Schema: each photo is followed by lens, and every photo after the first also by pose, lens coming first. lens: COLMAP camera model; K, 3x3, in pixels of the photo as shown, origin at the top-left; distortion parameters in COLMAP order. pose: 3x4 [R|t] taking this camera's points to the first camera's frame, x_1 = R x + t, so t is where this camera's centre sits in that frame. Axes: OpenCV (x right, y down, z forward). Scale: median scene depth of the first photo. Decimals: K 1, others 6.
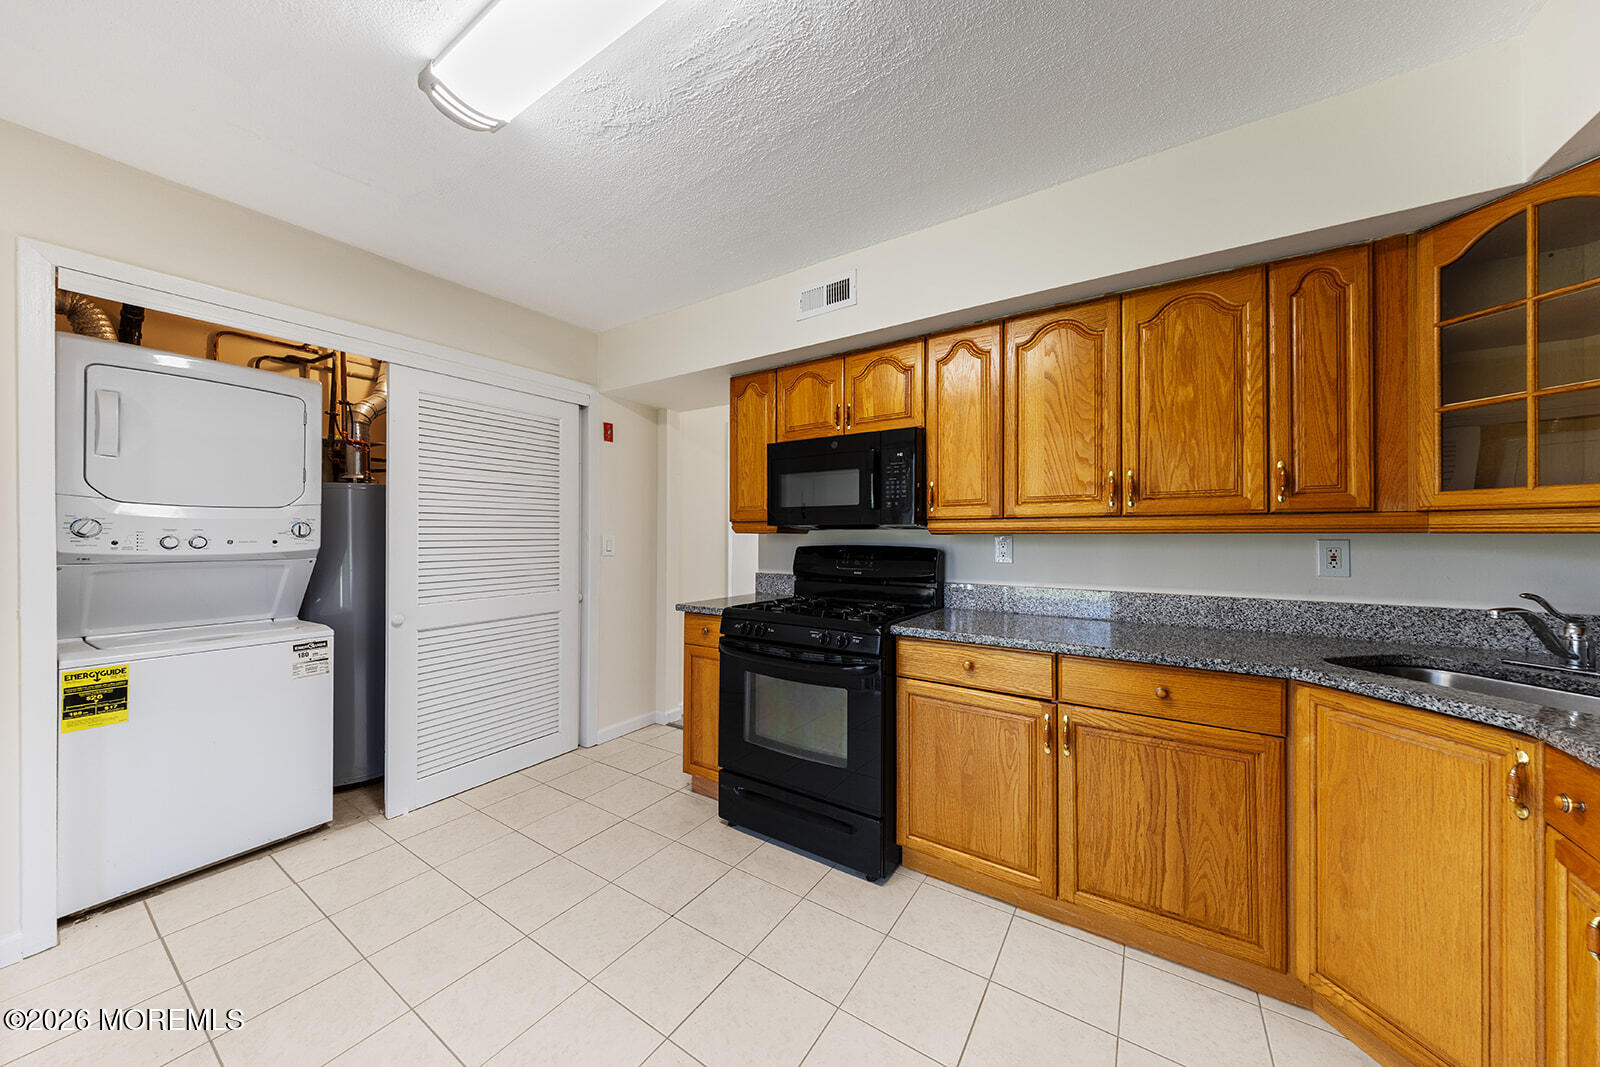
lens RADIAL K [[539.0, 0, 777.5], [0, 539.0, 531.7], [0, 0, 1]] dist [0.000451, -0.000068]
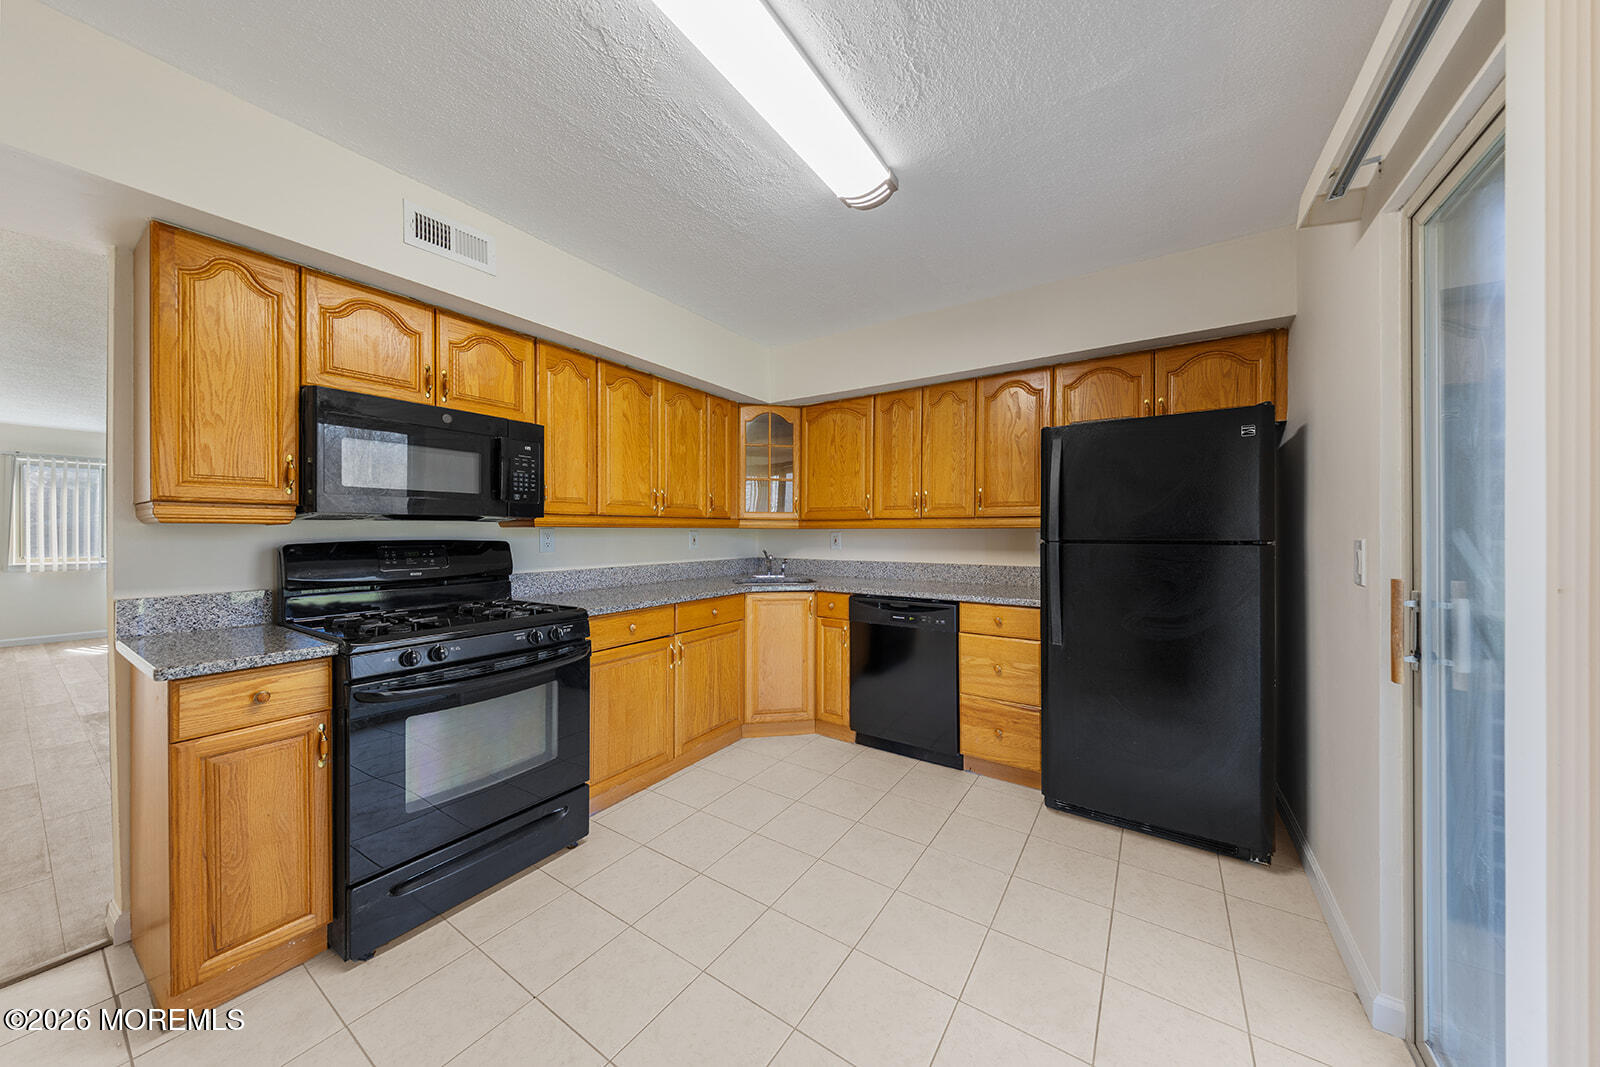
lens RADIAL K [[539.0, 0, 777.5], [0, 539.0, 531.7], [0, 0, 1]] dist [0.000451, -0.000068]
pose [[-0.005977, -0.002476, 0.999979, -0.830537], [-0.007462, 0.999969, 0.002431, 0.007926], [-0.999954, -0.007448, -0.005996, 0.562733]]
